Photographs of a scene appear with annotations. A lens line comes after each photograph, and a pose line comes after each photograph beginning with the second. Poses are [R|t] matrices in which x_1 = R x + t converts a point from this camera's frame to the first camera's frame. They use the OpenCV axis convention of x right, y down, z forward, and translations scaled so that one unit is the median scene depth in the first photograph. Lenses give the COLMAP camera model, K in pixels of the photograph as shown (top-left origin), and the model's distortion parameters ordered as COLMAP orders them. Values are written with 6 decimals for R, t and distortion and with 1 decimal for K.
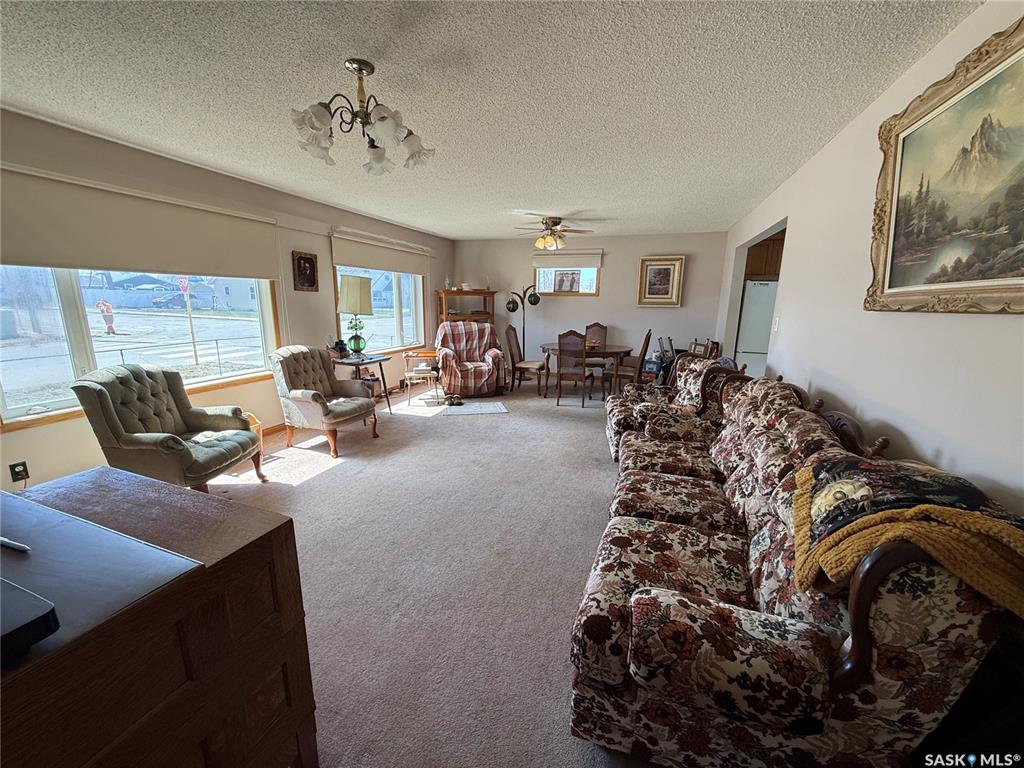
lens RADIAL K [[408.4, 0, 512.1], [0, 408.4, 382.9], [0, 0, 1]] dist [0.000980, -0.000474]
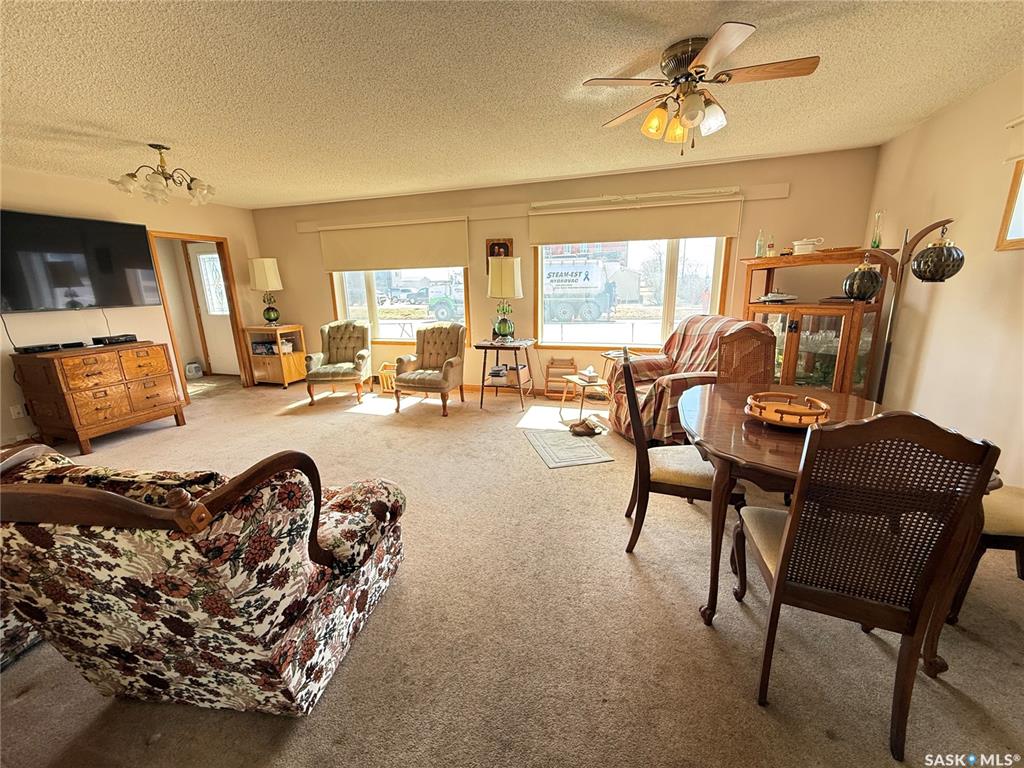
lens RADIAL K [[408.4, 0, 511.7], [0, 408.4, 386.8], [0, 0, 1]] dist [0.000980, -0.000474]
pose [[0.020491, 0.225391, -0.974053, 0.623966], [-0.181770, 0.958860, 0.218052, -0.183158], [0.983127, 0.172586, 0.060617, 1.023095]]
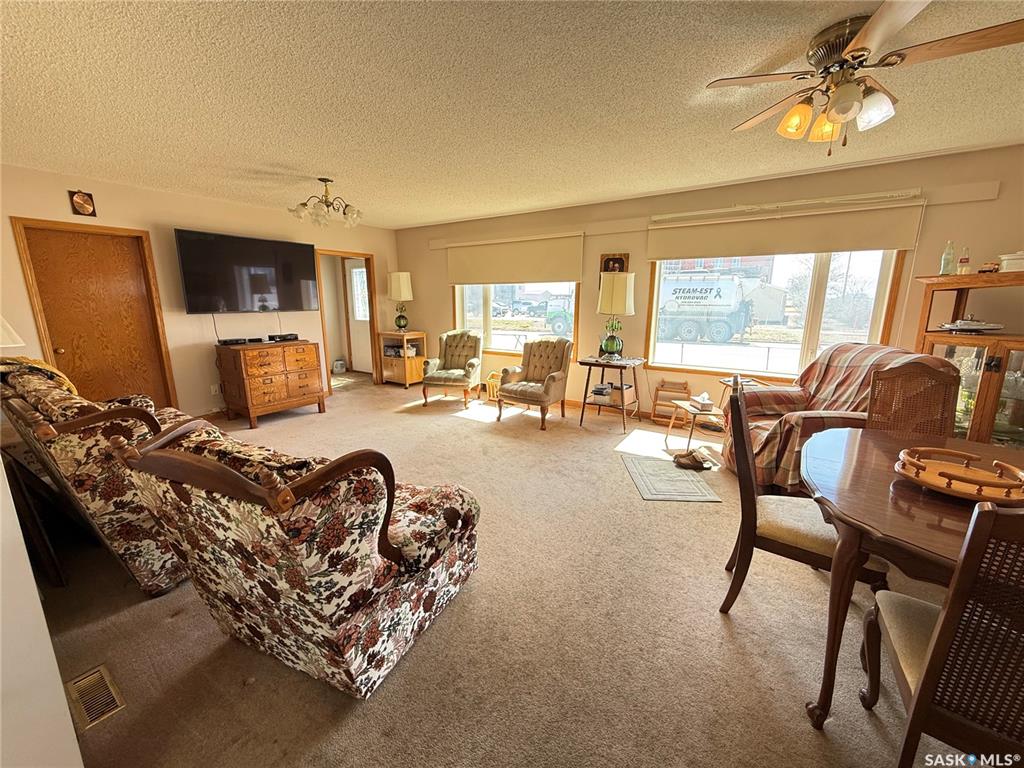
lens RADIAL K [[408.4, 0, 512.3], [0, 408.4, 386.6], [0, 0, 1]] dist [0.000980, -0.000474]
pose [[-0.264074, 0.183064, -0.946970, 0.609299], [-0.202828, 0.949327, 0.240081, -0.191341], [0.942935, 0.255471, -0.213562, 1.050959]]
